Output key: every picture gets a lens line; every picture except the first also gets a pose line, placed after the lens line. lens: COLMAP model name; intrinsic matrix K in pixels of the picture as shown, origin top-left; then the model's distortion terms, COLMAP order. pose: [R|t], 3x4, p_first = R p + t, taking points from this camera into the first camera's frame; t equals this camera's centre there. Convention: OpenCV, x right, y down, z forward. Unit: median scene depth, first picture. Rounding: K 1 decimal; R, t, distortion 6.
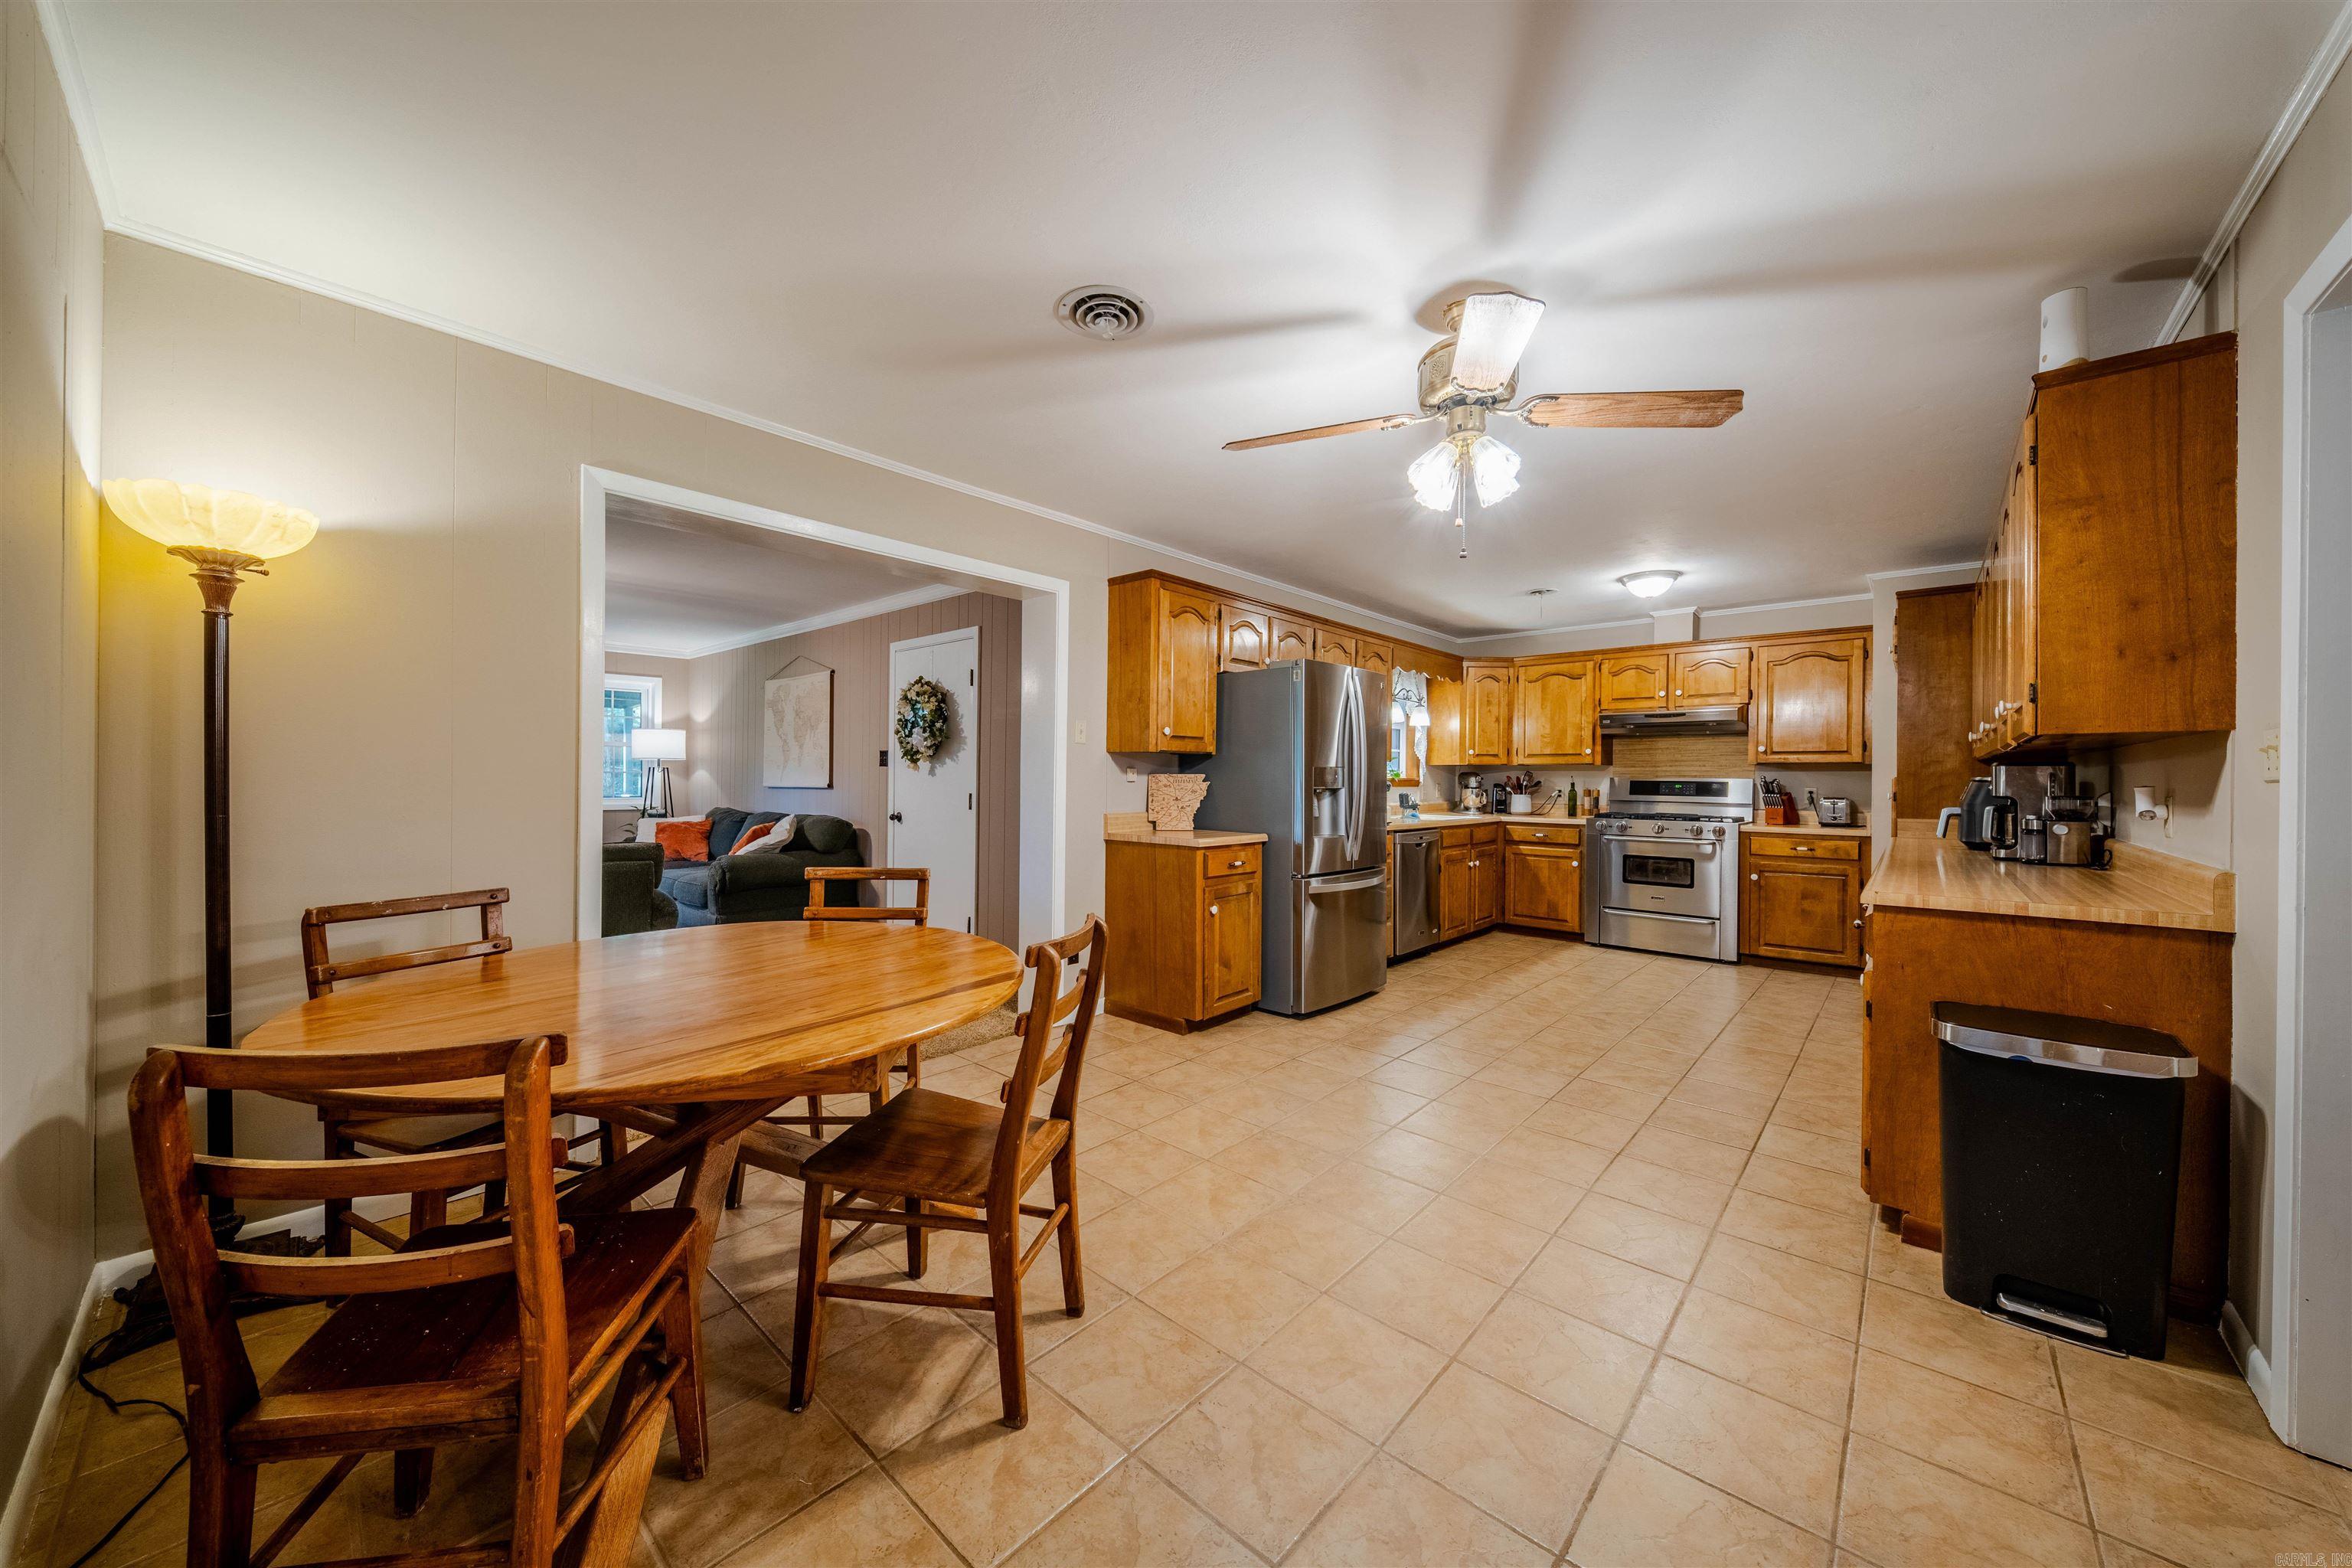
lens RADIAL K [[824.4, 0, 1163.5], [0, 824.4, 779.9], [0, 0, 1]] dist [-0.001993, -0.001790]
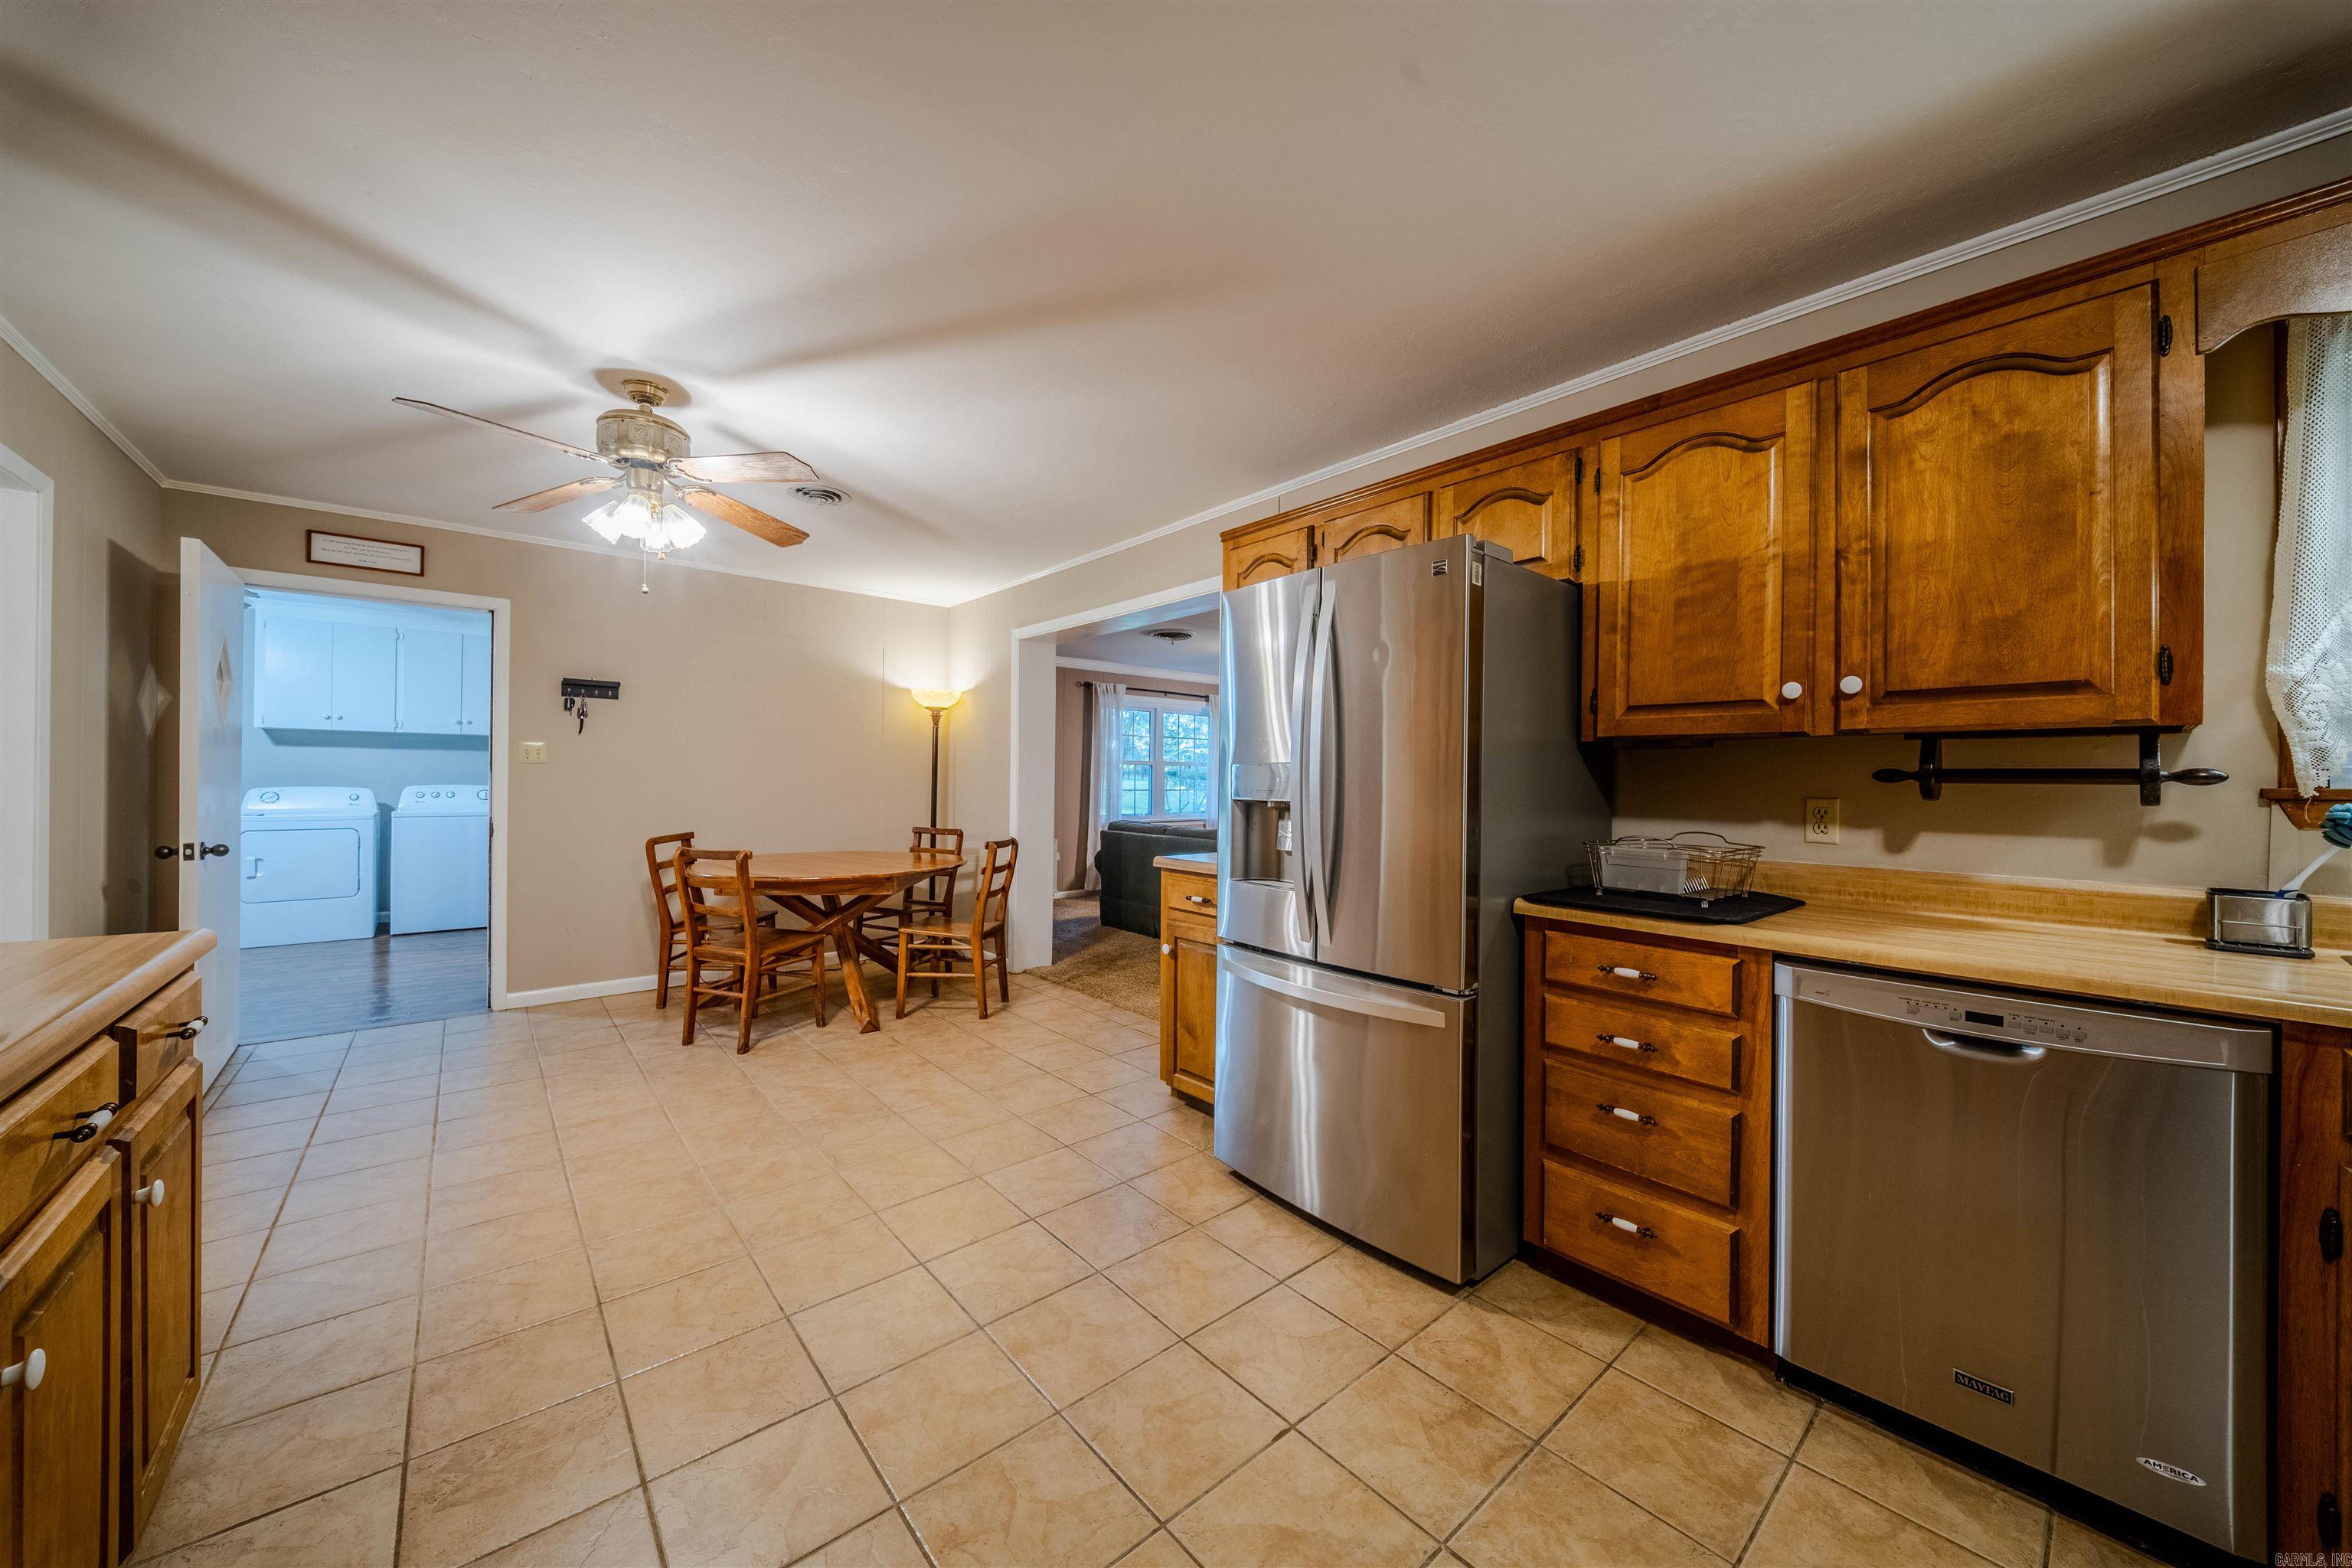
lens RADIAL K [[824.4, 0, 1186.5], [0, 824.4, 778.2], [0, 0, 1]] dist [-0.001993, -0.001790]
pose [[-0.106217, -0.011577, -0.994276, 0.522653], [-0.012933, 0.999864, -0.010260, 0.000872], [0.994259, 0.011769, -0.106352, 0.680086]]
